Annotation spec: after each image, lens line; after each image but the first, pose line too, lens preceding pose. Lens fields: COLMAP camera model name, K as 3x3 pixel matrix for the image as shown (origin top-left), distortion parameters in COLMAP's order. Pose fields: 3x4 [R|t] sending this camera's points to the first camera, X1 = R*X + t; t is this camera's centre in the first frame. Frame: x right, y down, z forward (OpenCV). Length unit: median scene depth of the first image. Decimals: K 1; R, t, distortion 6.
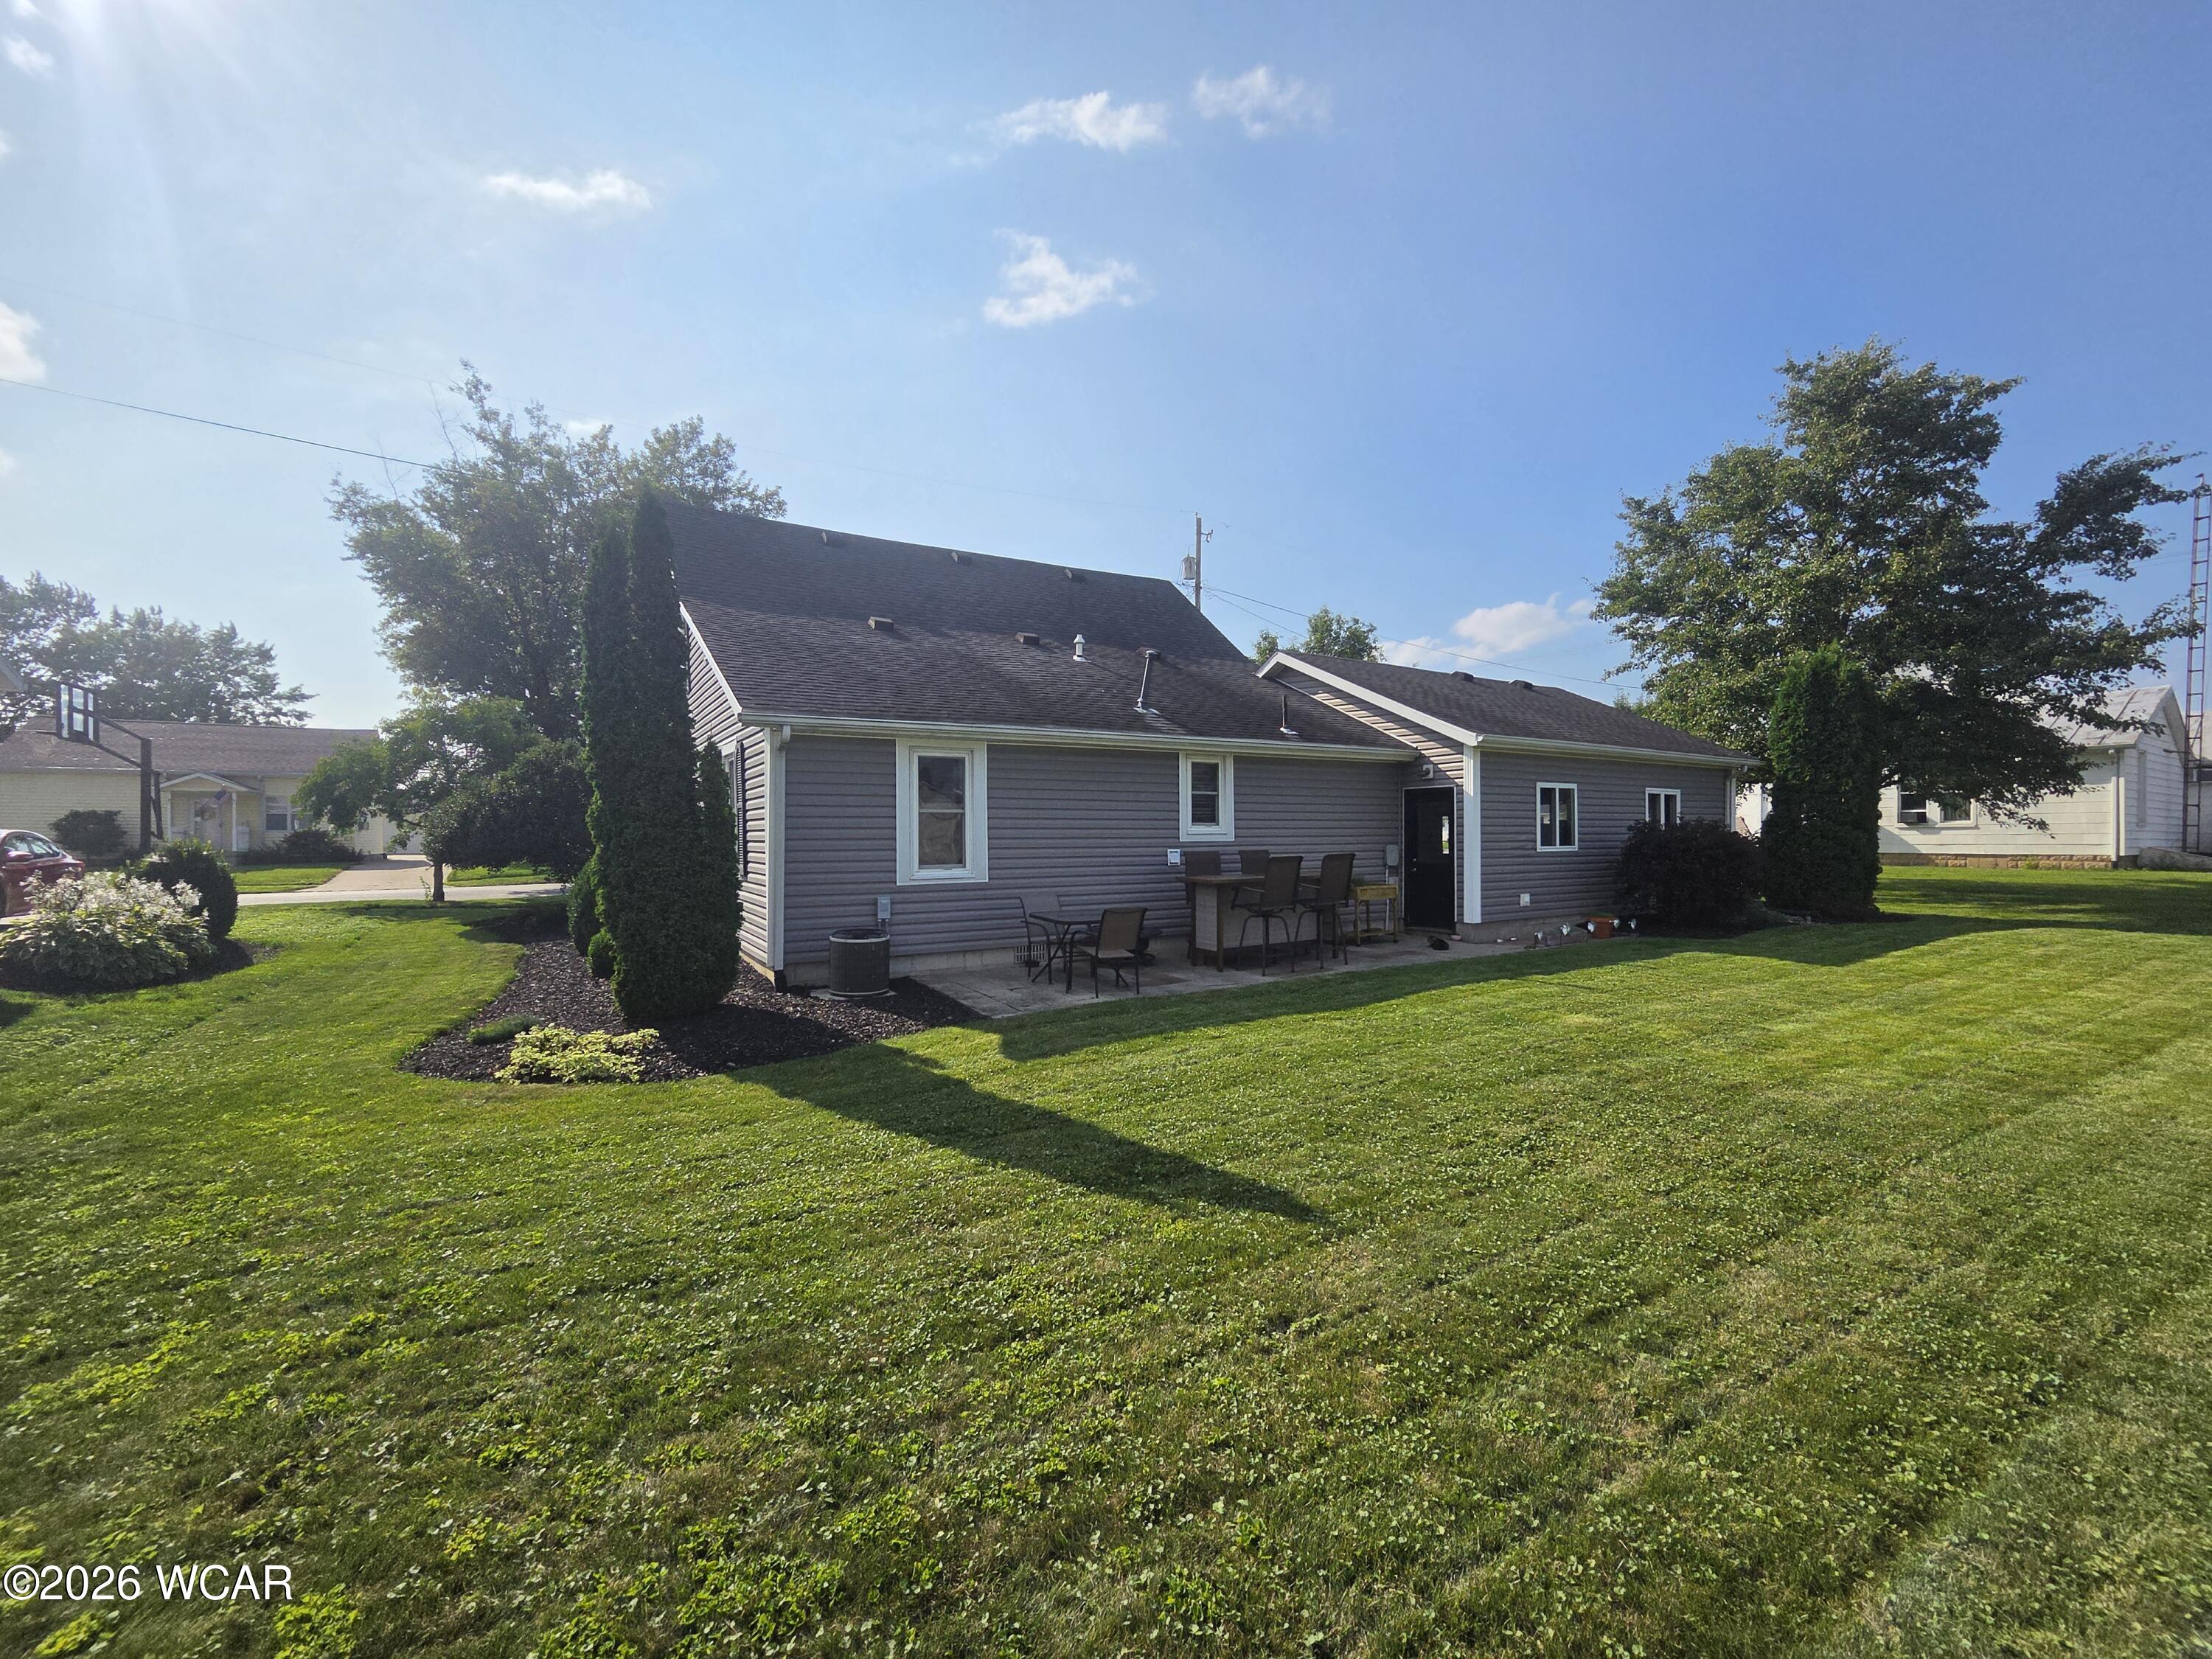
lens RADIAL K [[924.6, 0, 1130.4], [0, 924.6, 830.5], [0, 0, 1]] dist [-0.001840, -0.000208]
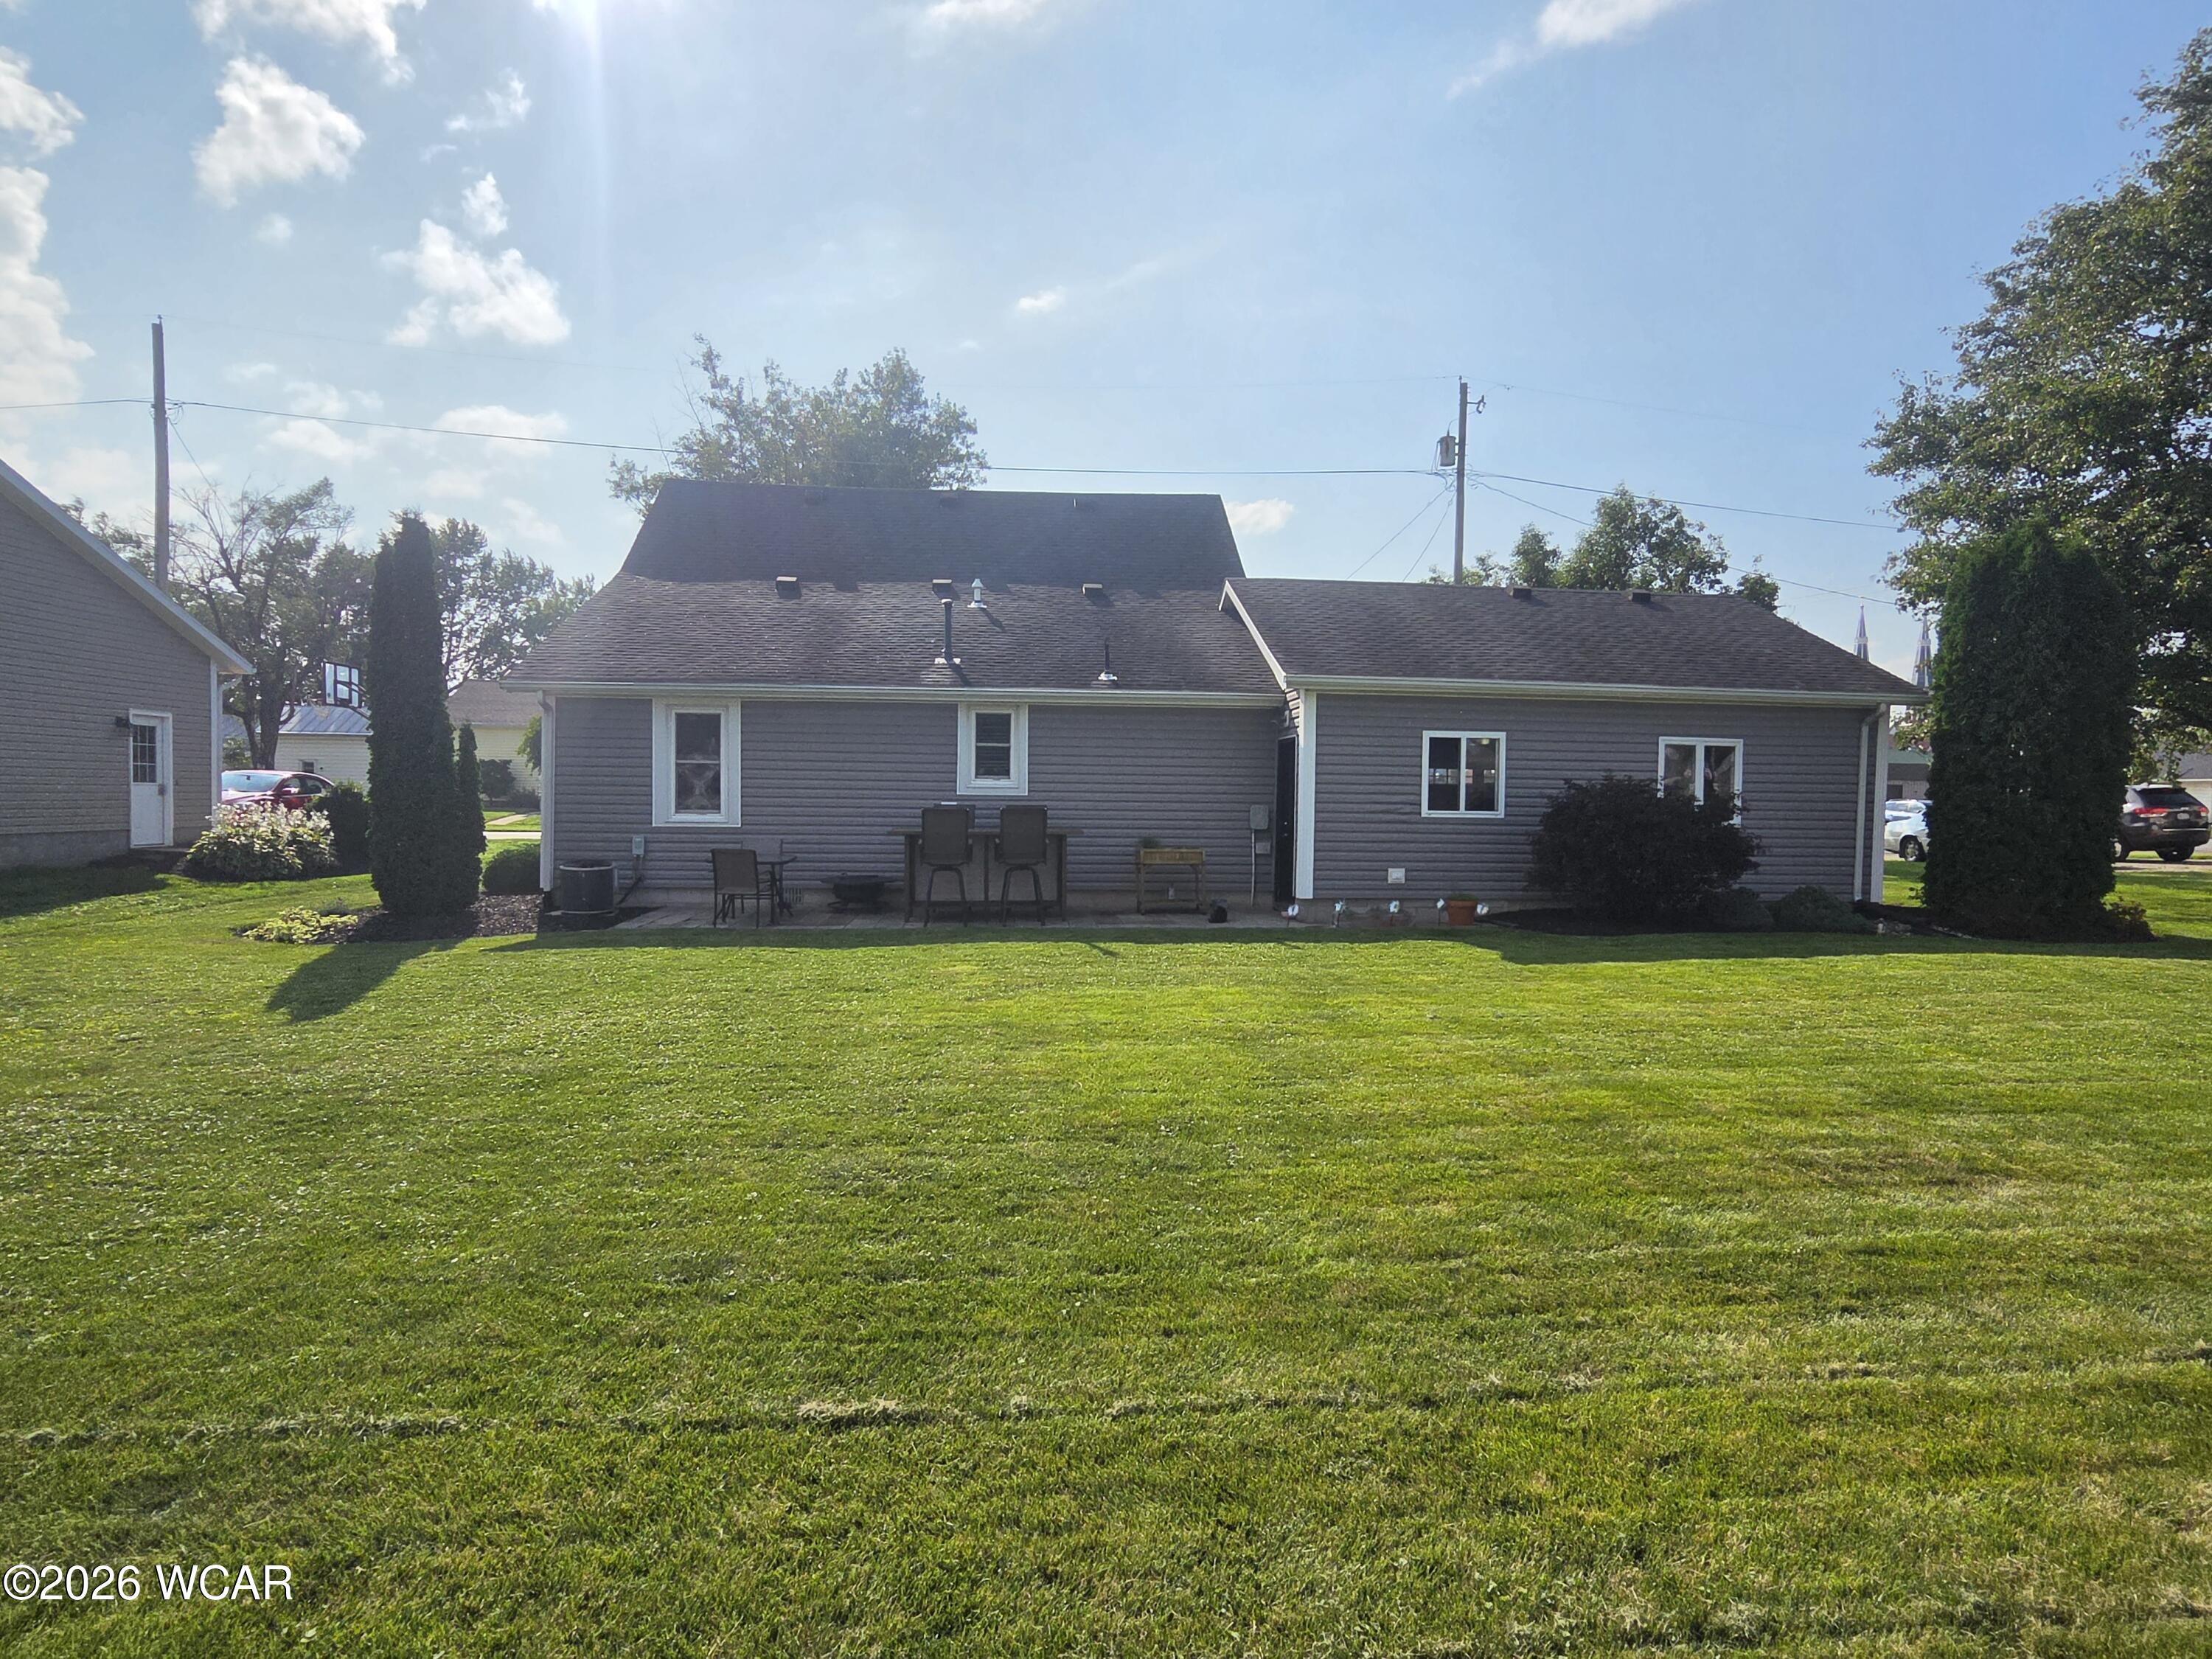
lens RADIAL K [[1192.7, 0, 1127.6], [0, 1192.7, 830.8], [0, 0, 1]] dist [0.000503, -0.000903]
pose [[0.897307, 0.030856, -0.440328, 0.669052], [-0.015687, 0.999153, 0.038048, -0.000733], [0.441129, -0.027233, 0.897030, -0.050500]]
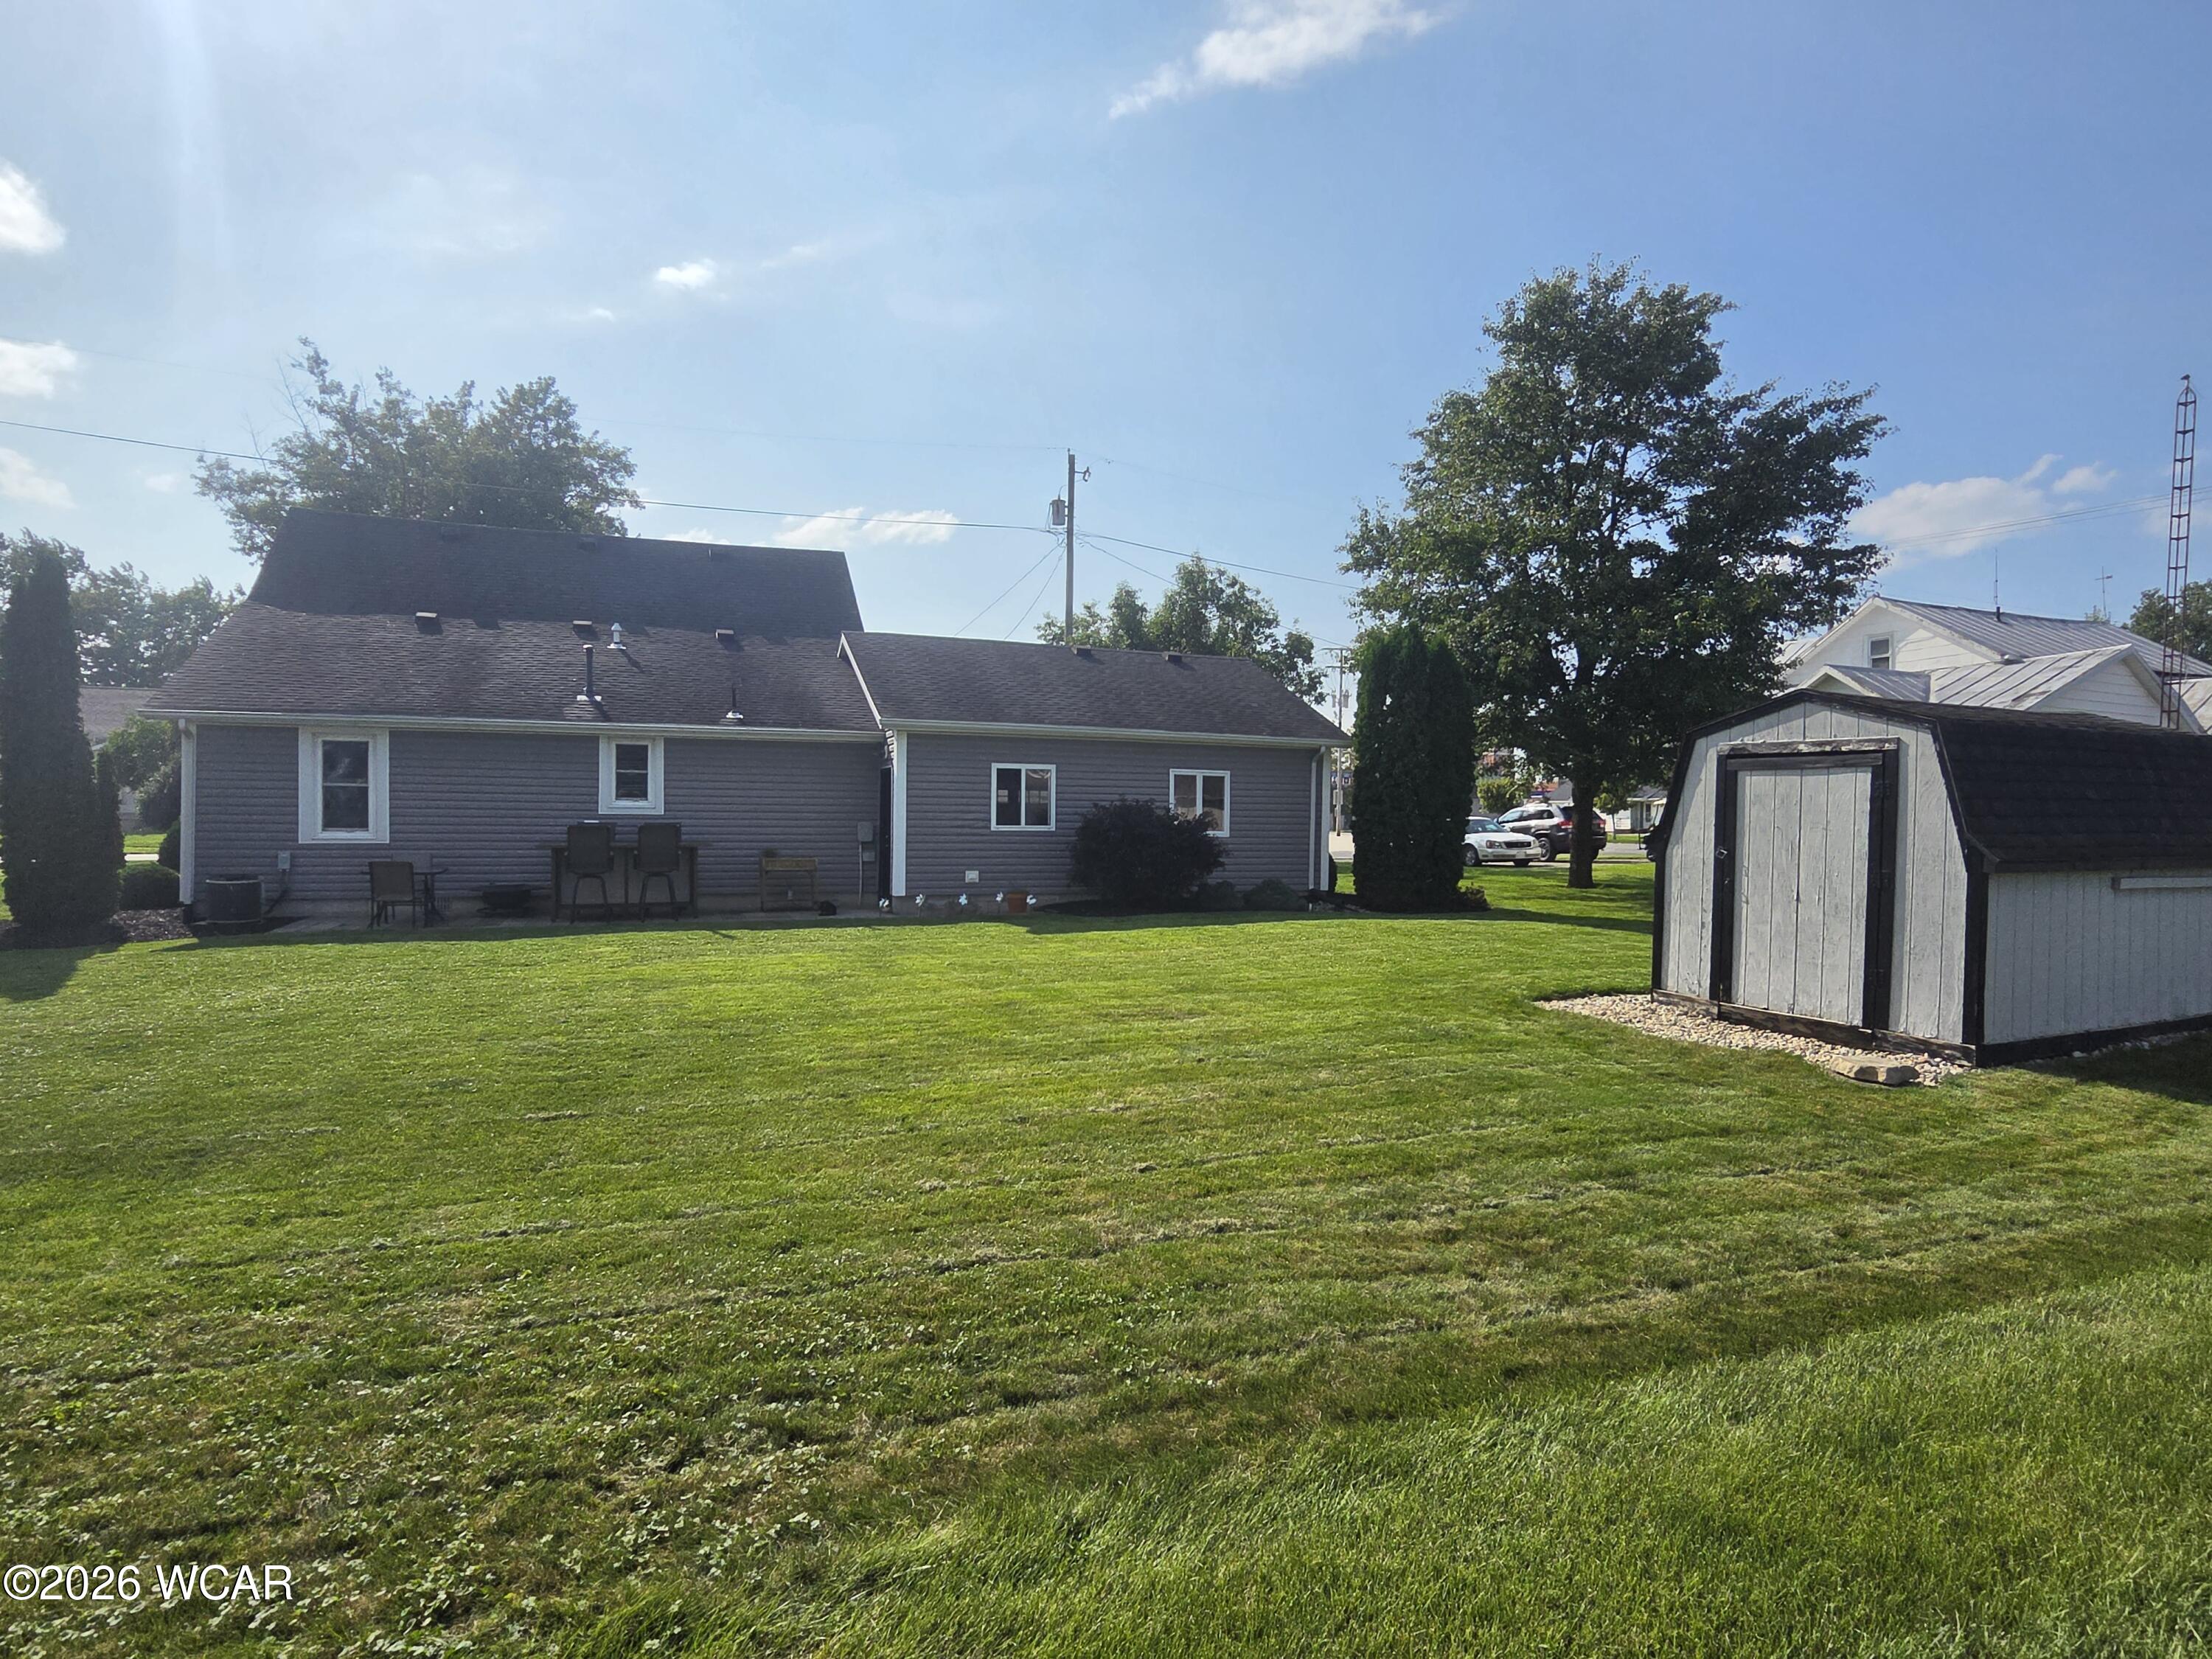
lens RADIAL K [[1192.7, 0, 1127.6], [0, 1192.7, 830.8], [0, 0, 1]] dist [0.000503, -0.000903]
pose [[0.984067, 0.018854, -0.176793, 0.826873], [-0.015609, 0.999684, 0.019726, -0.005649], [0.177109, -0.016653, 0.984050, -0.290622]]
